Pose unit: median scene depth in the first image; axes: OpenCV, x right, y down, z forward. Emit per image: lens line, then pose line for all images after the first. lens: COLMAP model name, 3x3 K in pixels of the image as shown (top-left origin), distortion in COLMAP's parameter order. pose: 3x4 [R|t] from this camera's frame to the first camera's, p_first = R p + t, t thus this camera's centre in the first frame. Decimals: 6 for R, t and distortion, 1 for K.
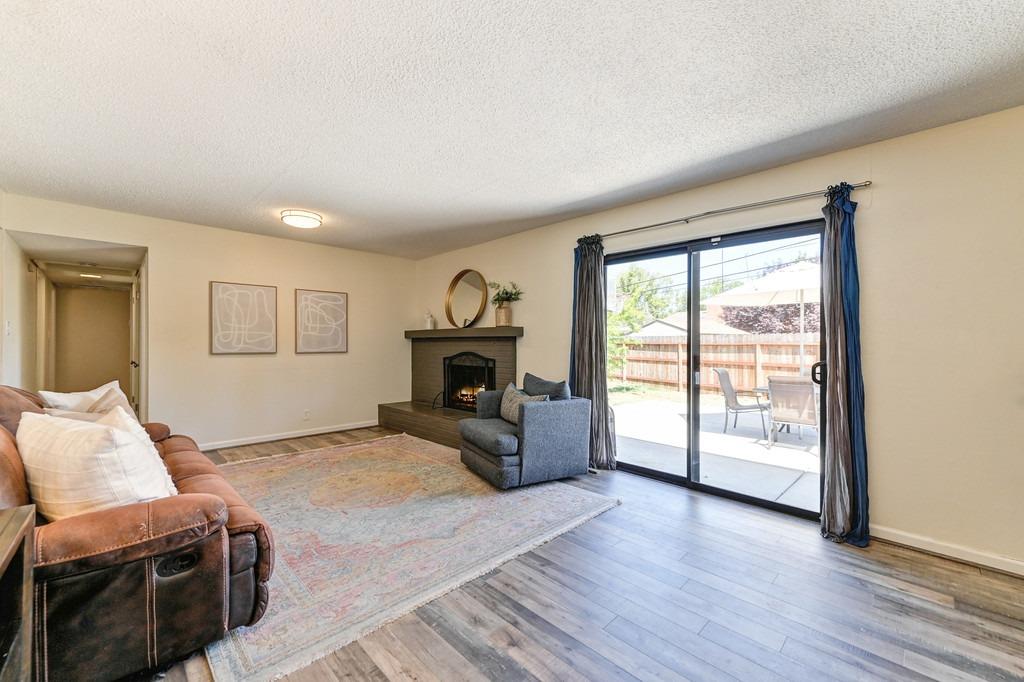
lens RADIAL K [[408.1, 0, 514.5], [0, 408.1, 334.8], [0, 0, 1]] dist [0.003166, -0.000589]
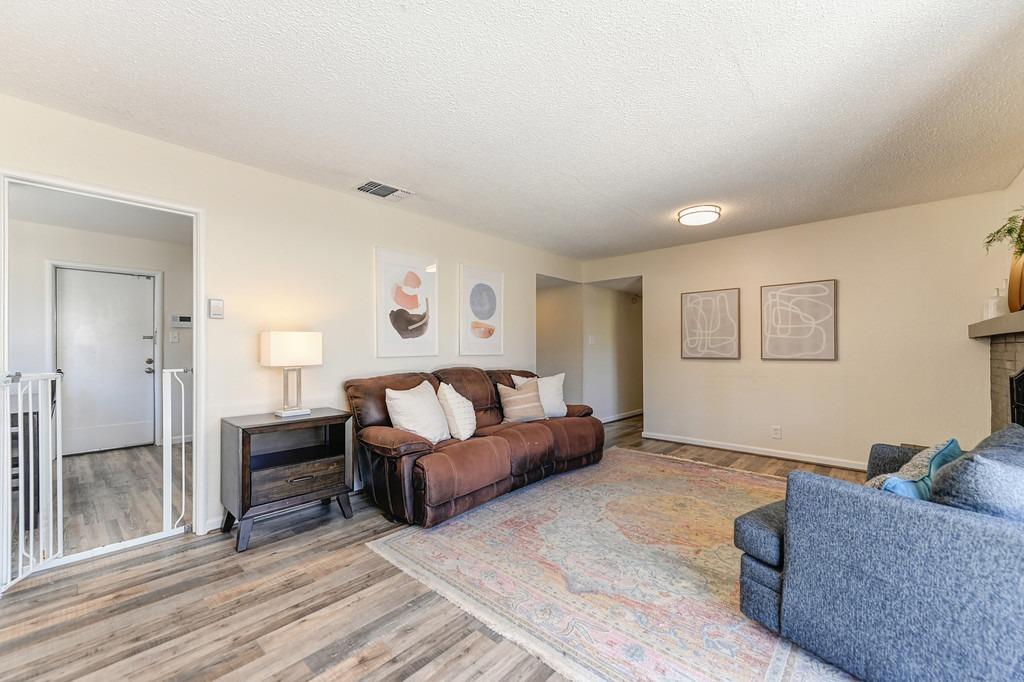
lens RADIAL K [[408.1, 0, 514.5], [0, 408.1, 334.8], [0, 0, 1]] dist [0.003166, -0.000589]
pose [[0.056124, -0.035099, -0.997807, 0.430277], [0.024294, 0.999134, -0.033780, 0.012461], [0.998128, -0.022344, 0.056928, 0.564489]]
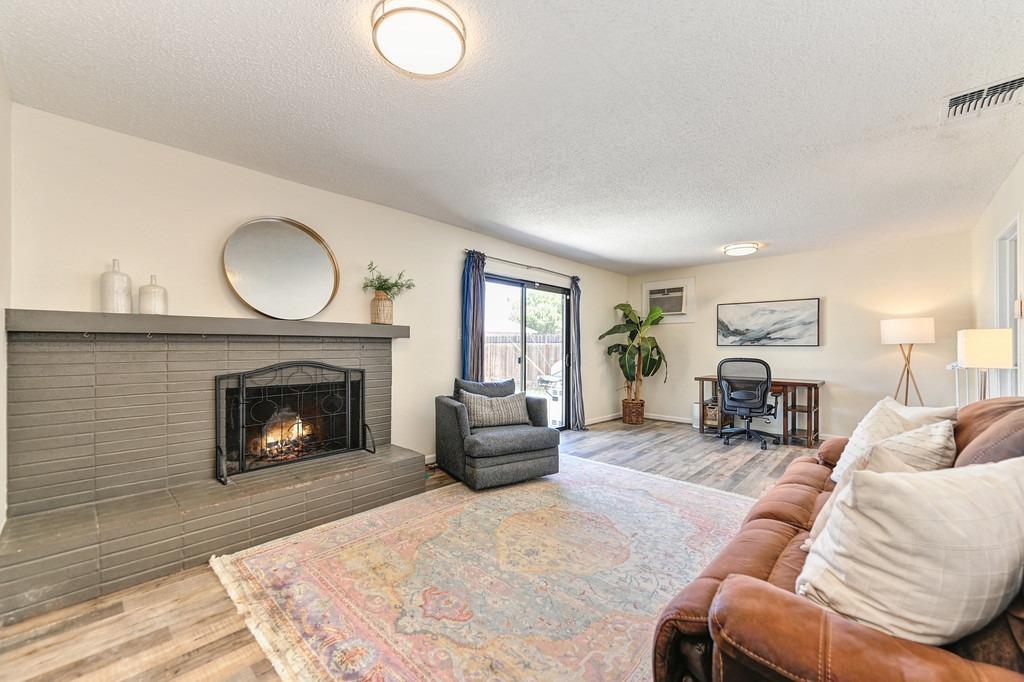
lens RADIAL K [[402.7, 0, 512.0], [0, 402.7, 341.0], [0, 0, 1]] dist [0.001849, -0.000063]
pose [[-0.034034, 0.008747, 0.999382, -0.985083], [-0.025924, 0.999618, -0.009631, 0.014654], [-0.999084, -0.026236, -0.033795, 0.990336]]
